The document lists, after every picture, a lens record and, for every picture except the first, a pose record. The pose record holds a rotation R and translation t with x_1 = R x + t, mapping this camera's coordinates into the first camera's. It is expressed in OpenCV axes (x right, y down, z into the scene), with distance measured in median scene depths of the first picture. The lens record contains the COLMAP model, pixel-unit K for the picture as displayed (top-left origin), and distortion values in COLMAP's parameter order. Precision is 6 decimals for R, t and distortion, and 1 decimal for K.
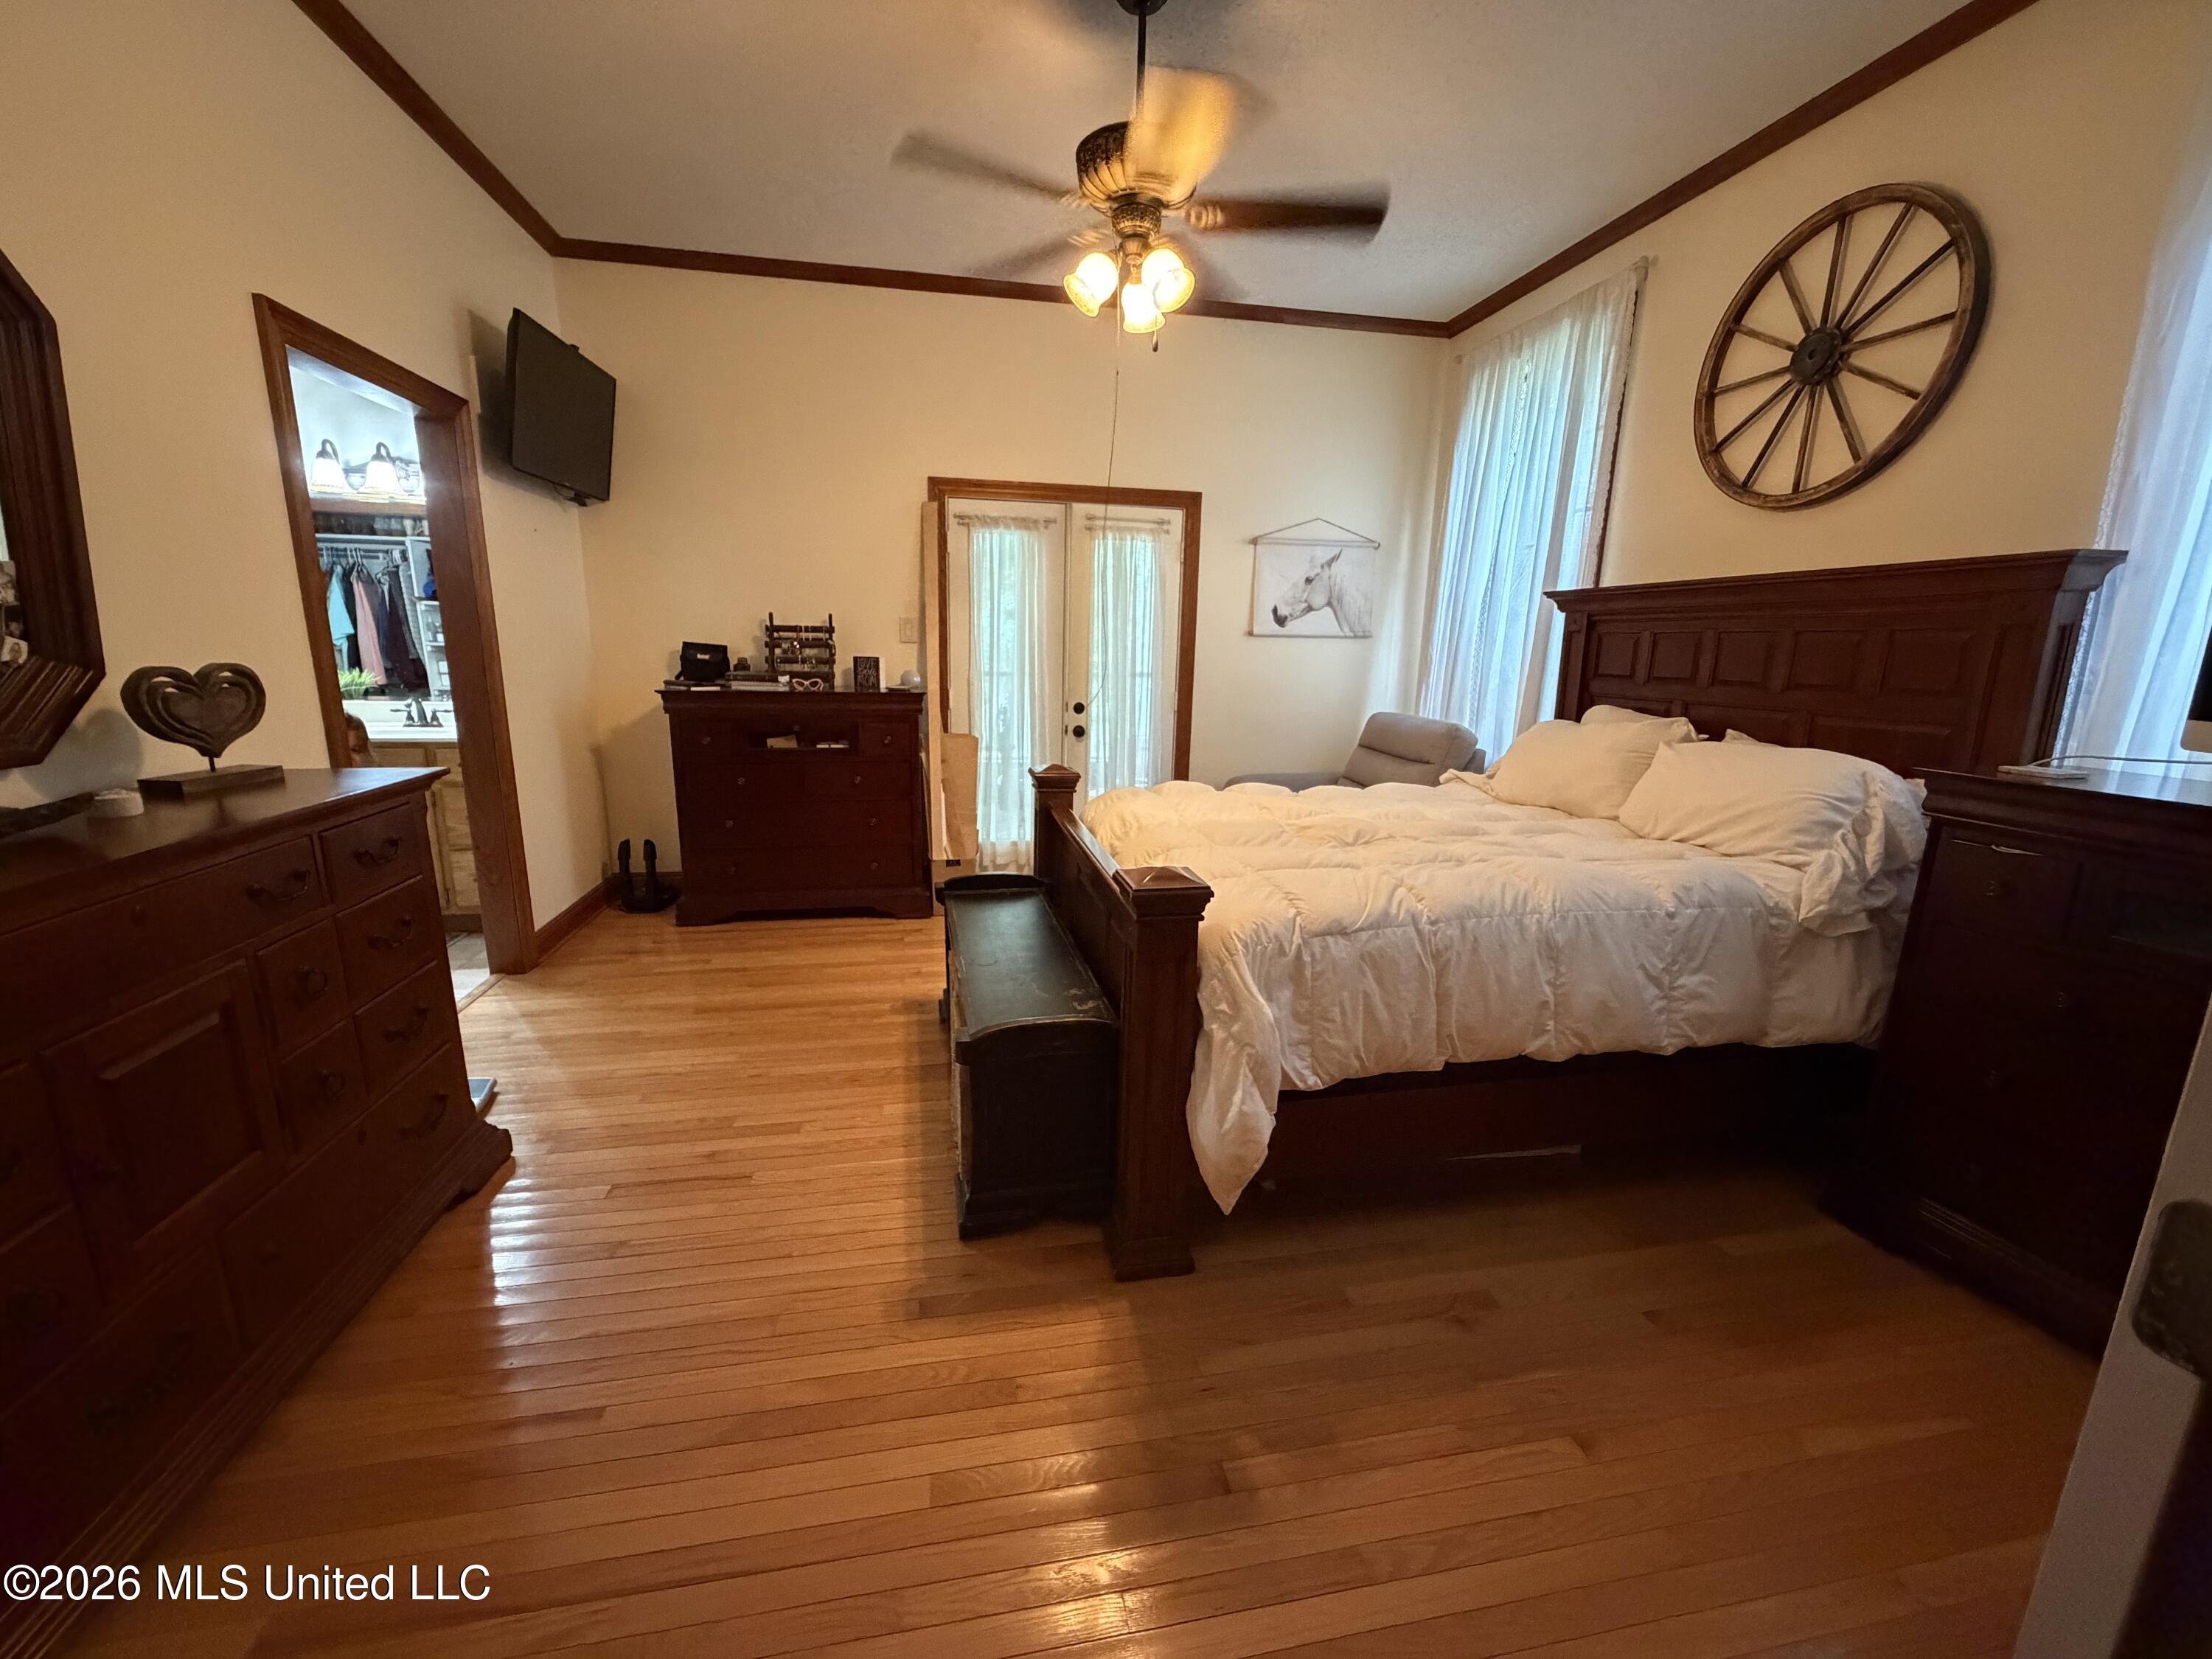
lens RADIAL K [[879.2, 0, 1102.8], [0, 879.2, 824.6], [0, 0, 1]] dist [0.002052, 0.000191]
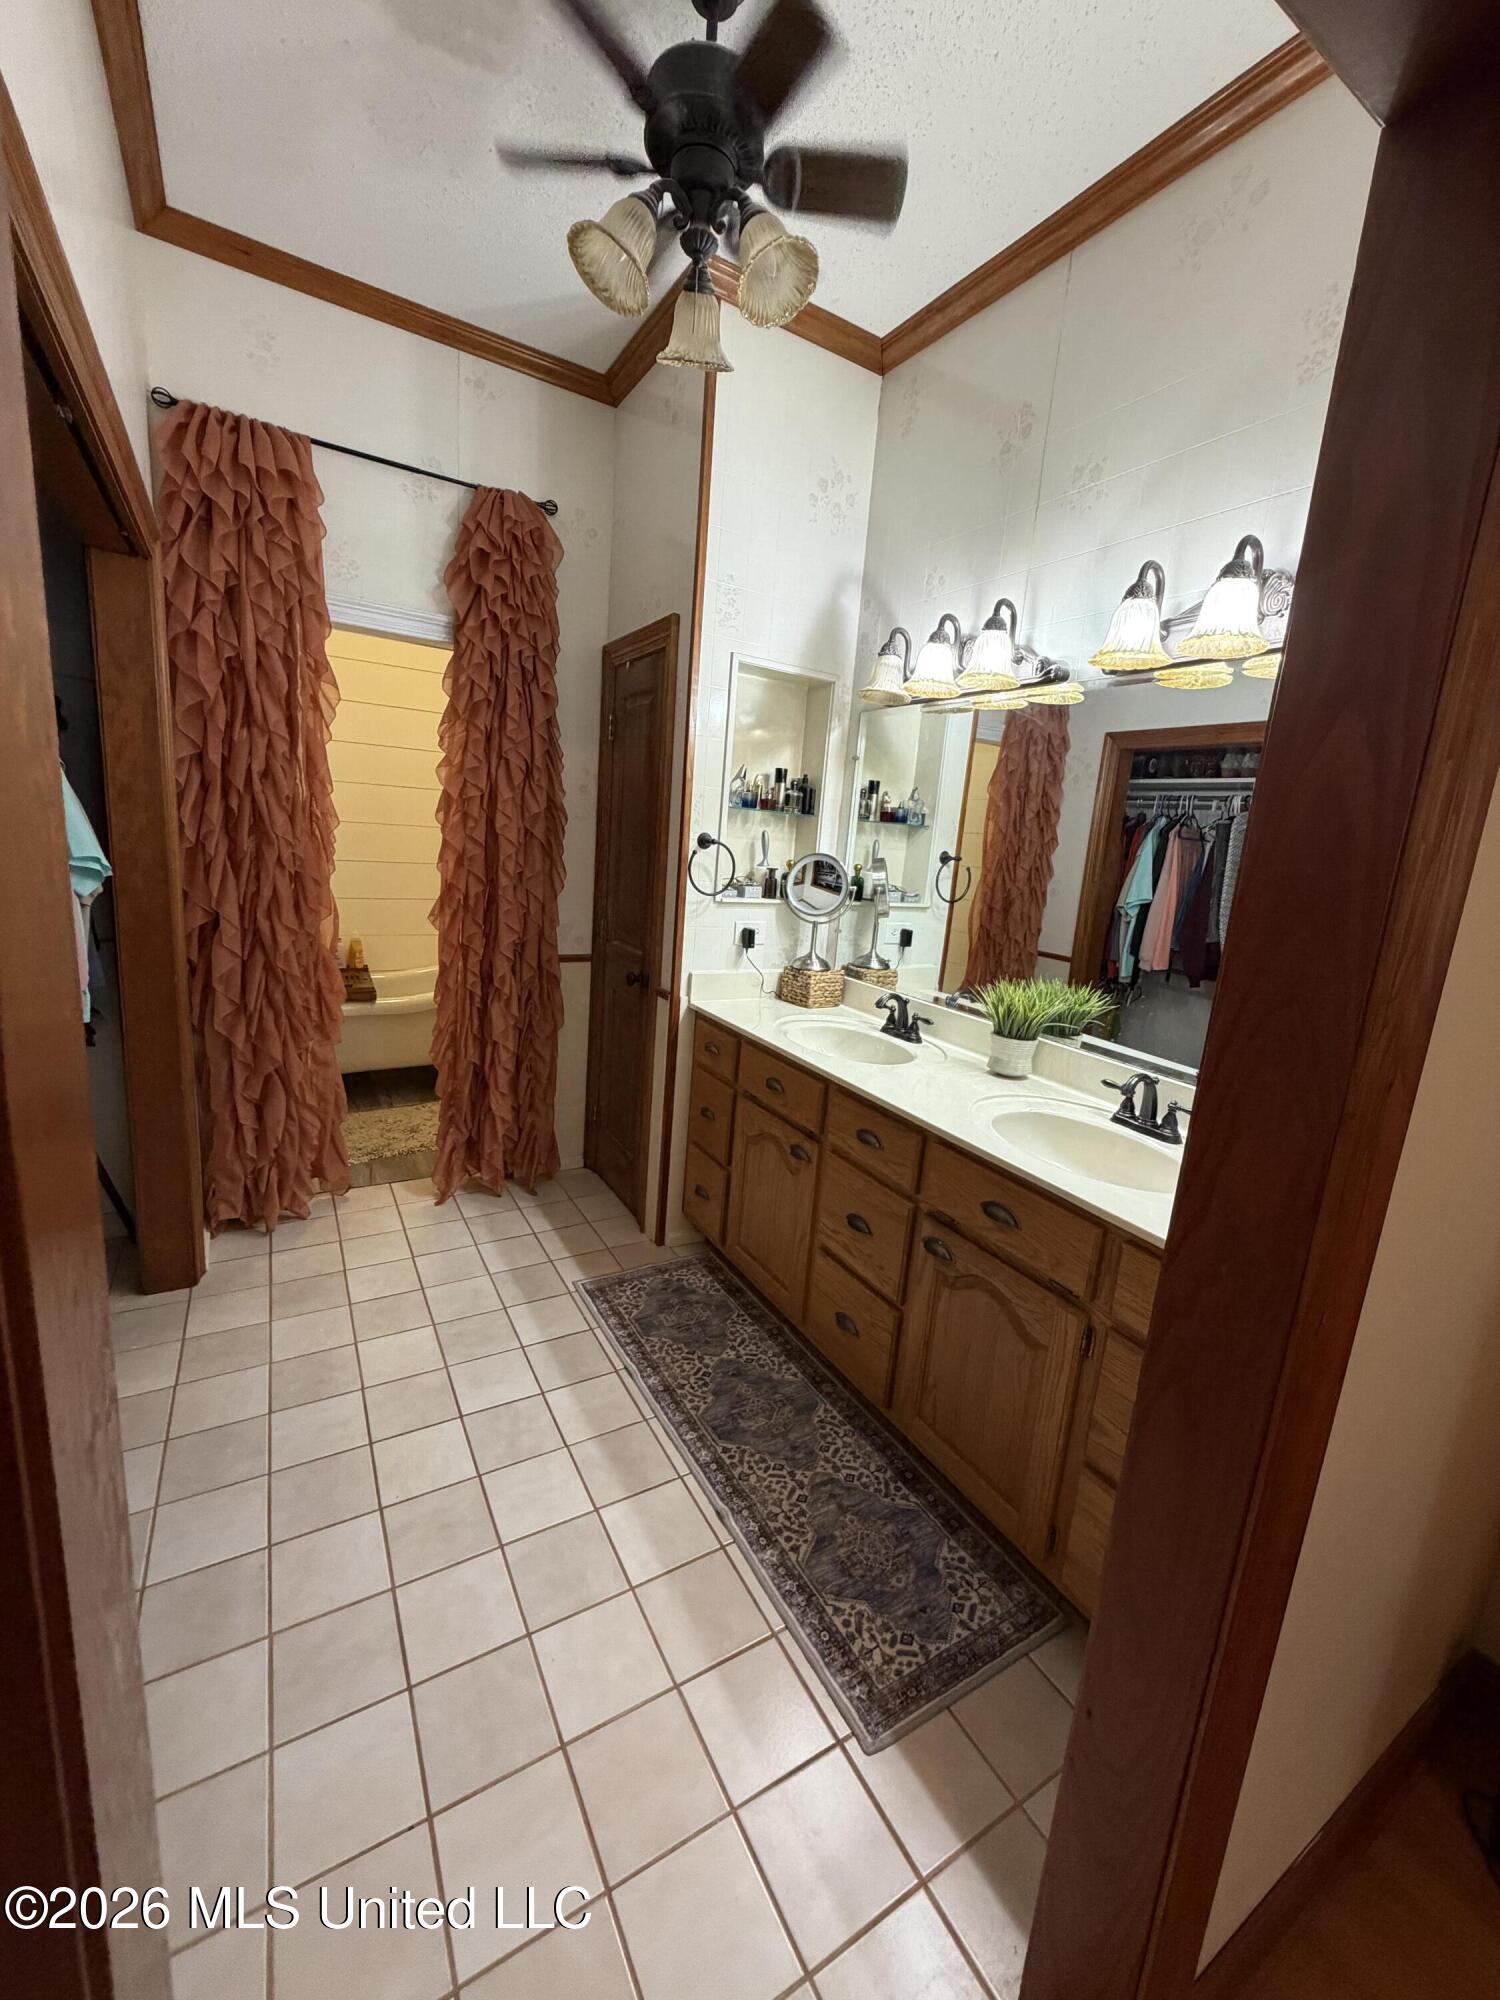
lens RADIAL K [[795.0, 0, 748.1], [0, 795.0, 990.2], [0, 0, 1]] dist [0.002052, 0.000191]
pose [[0.356243, 0.191136, -0.914636, -0.308399], [-0.262777, 0.959843, 0.098234, -0.114518], [0.896683, 0.205350, 0.392163, 0.410313]]
